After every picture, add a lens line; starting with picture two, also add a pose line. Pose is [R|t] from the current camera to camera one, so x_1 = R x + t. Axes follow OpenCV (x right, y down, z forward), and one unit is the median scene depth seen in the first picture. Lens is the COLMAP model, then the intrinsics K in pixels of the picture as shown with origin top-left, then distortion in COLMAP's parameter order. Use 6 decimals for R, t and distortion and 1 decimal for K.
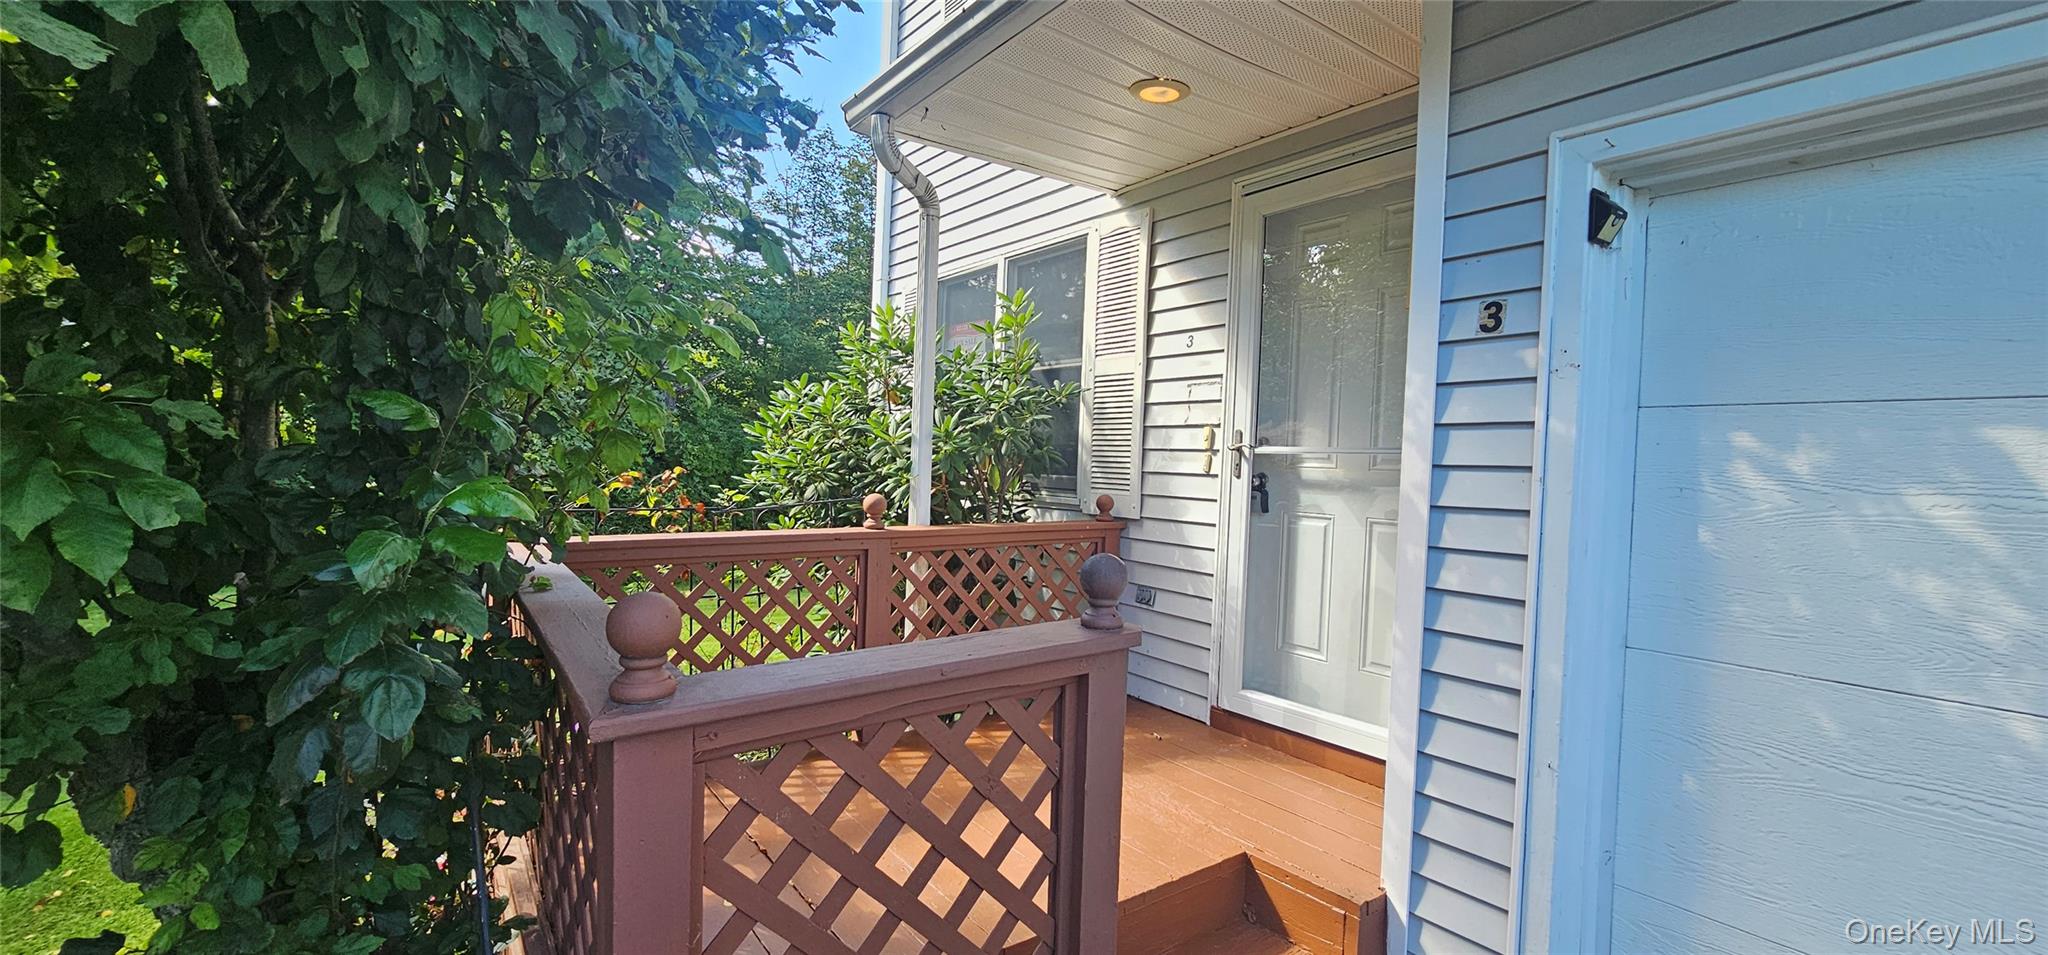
lens RADIAL K [[824.7, 0, 1029.9], [0, 824.7, 481.2], [0, 0, 1]] dist [-0.000839, 0.000029]
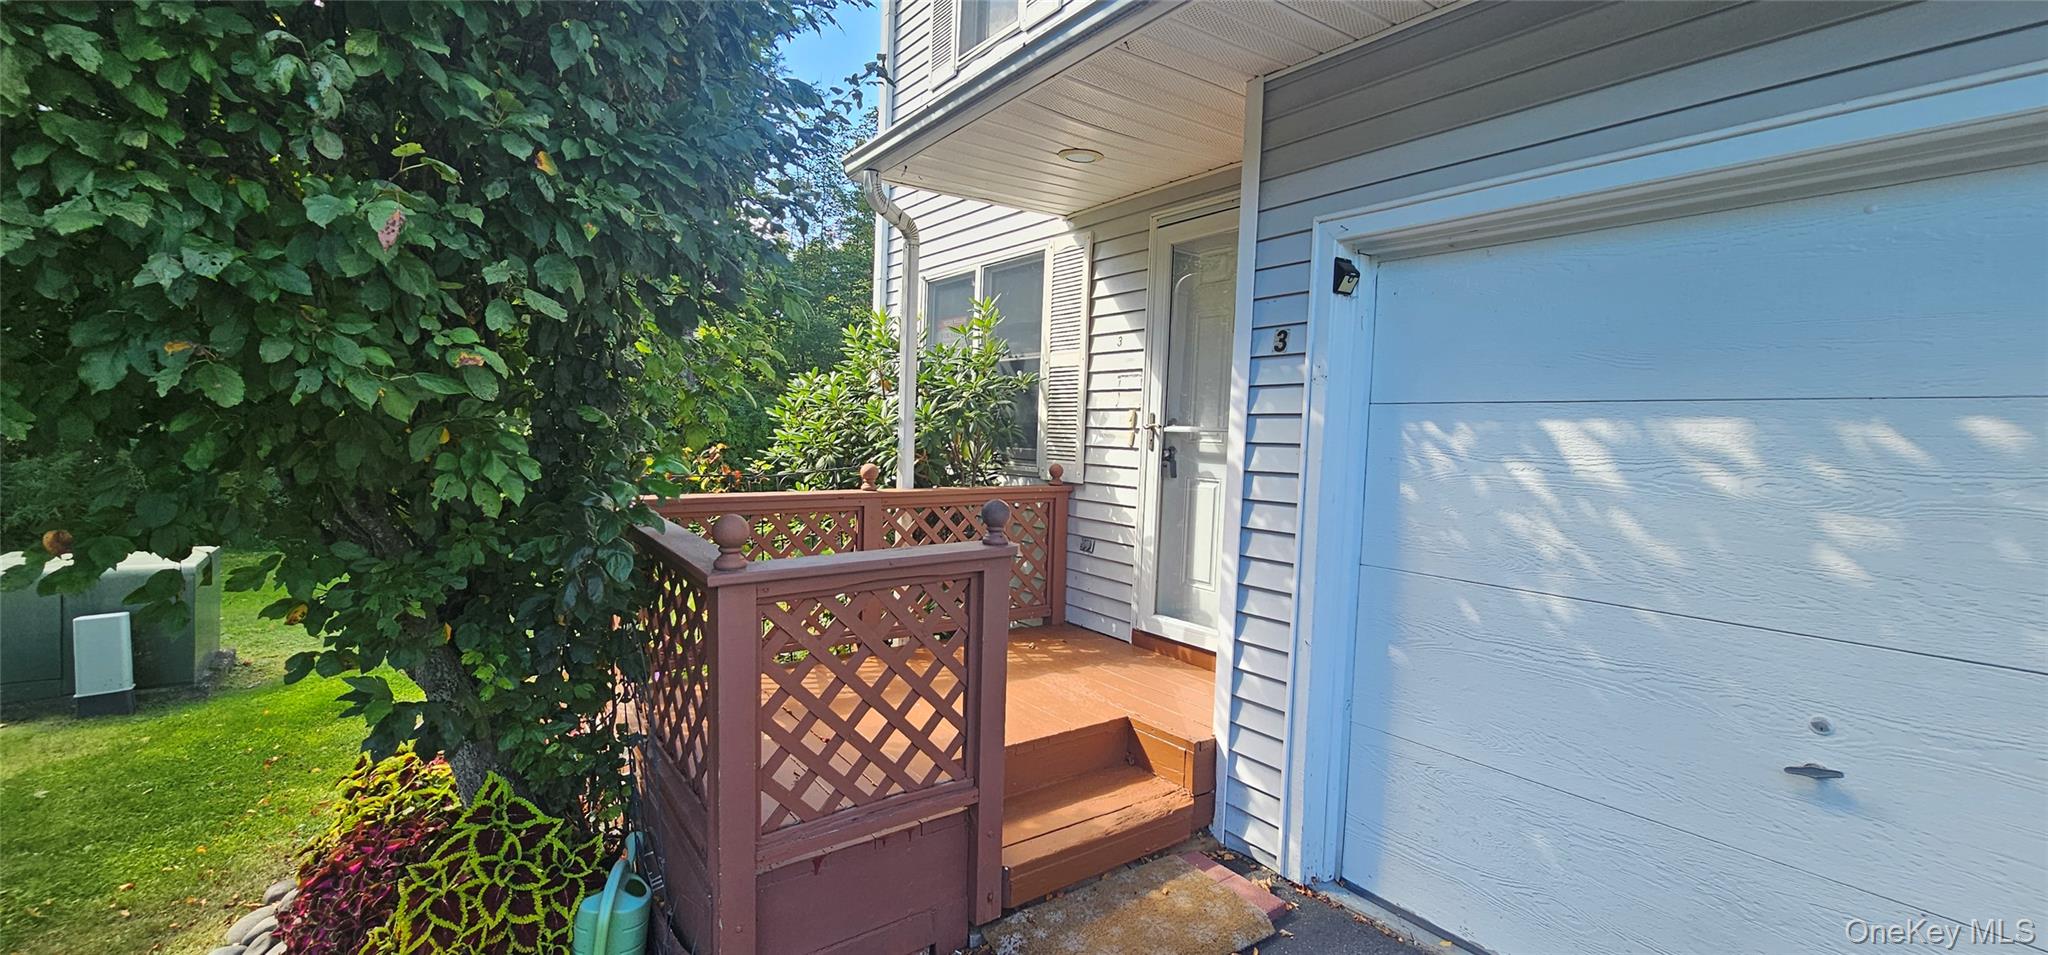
lens RADIAL K [[826.4, 0, 1017.2], [0, 826.4, 479.5], [0, 0, 1]] dist [-0.000009, -0.000009]
pose [[0.999524, -0.001934, -0.030786, 0.078867], [0.002964, 0.999436, 0.033437, -0.002714], [0.030704, -0.033512, 0.998967, -0.274119]]
